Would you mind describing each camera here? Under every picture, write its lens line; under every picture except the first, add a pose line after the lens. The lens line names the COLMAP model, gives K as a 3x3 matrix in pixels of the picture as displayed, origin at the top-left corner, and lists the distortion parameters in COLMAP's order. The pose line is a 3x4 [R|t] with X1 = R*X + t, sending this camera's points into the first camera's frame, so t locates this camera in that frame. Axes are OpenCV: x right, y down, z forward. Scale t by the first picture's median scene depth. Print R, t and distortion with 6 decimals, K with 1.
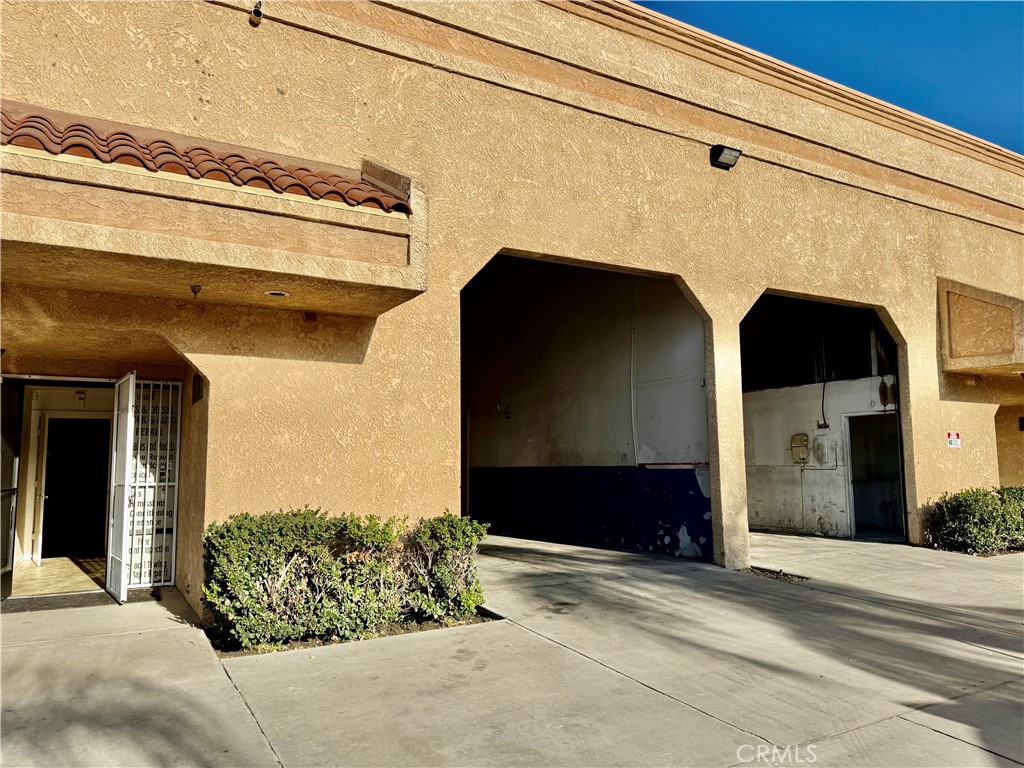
lens RADIAL K [[711.2, 0, 500.8], [0, 711.2, 388.0], [0, 0, 1]] dist [0.063151, -0.069572]
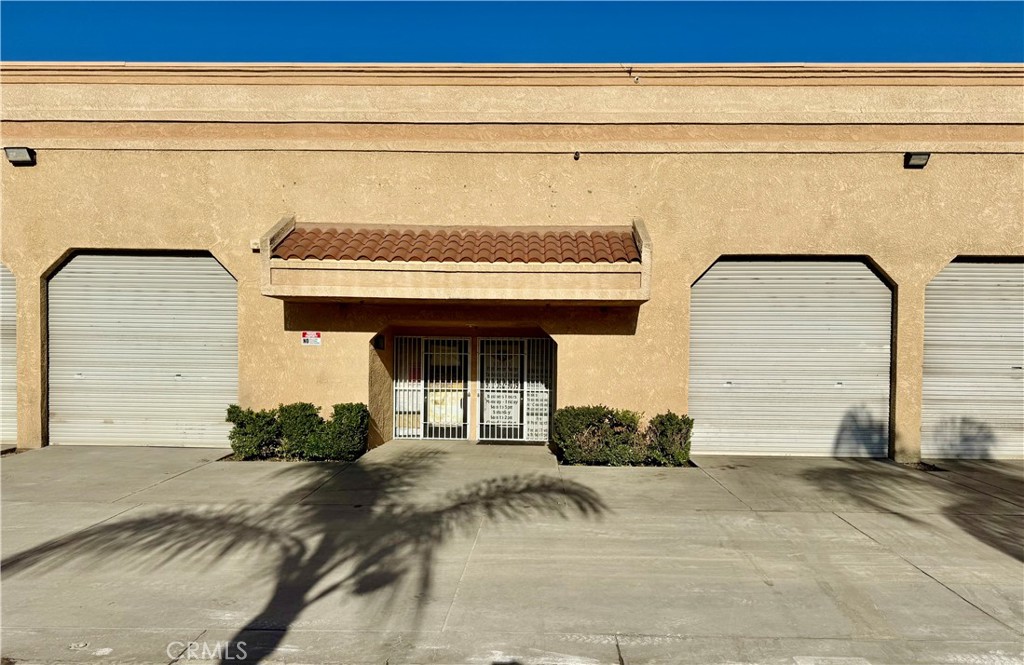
lens RADIAL K [[708.0, 0, 522.9], [0, 708.0, 398.3], [0, 0, 1]] dist [0.055719, -0.058066]
pose [[0.857358, 0.037378, -0.513362, 0.577710], [0.036646, 0.990396, 0.133313, -0.131904], [0.513415, -0.133109, 0.847754, -0.837414]]
